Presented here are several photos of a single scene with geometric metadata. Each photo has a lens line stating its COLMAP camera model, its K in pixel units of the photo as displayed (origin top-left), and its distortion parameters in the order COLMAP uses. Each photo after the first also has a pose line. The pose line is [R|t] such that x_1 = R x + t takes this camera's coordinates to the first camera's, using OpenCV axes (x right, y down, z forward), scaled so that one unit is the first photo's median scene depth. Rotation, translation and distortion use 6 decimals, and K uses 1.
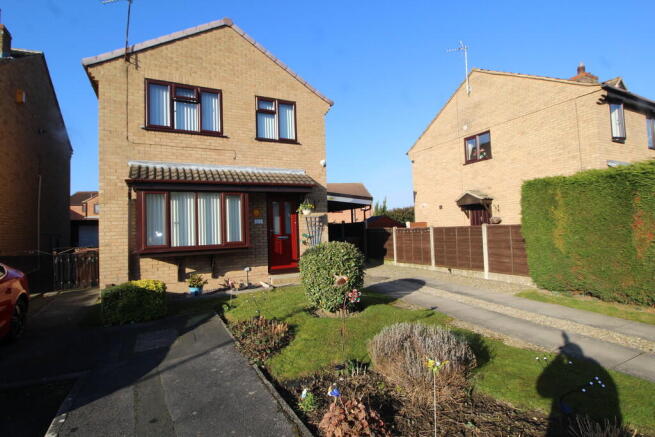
lens RADIAL K [[339.4, 0, 326.6], [0, 339.4, 217.4], [0, 0, 1]] dist [-0.000816, -0.000295]
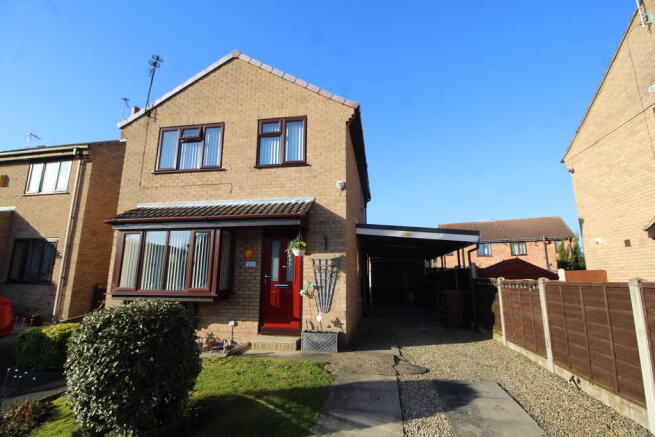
lens RADIAL K [[313.2, 0, 326.4], [0, 313.2, 215.8], [0, 0, 1]] dist [-0.004601, -0.001064]
pose [[0.797986, -0.079816, -0.597367, 0.394641], [-0.008255, 0.989651, -0.143257, 0.003010], [0.602619, 0.119249, 0.789069, 0.492174]]
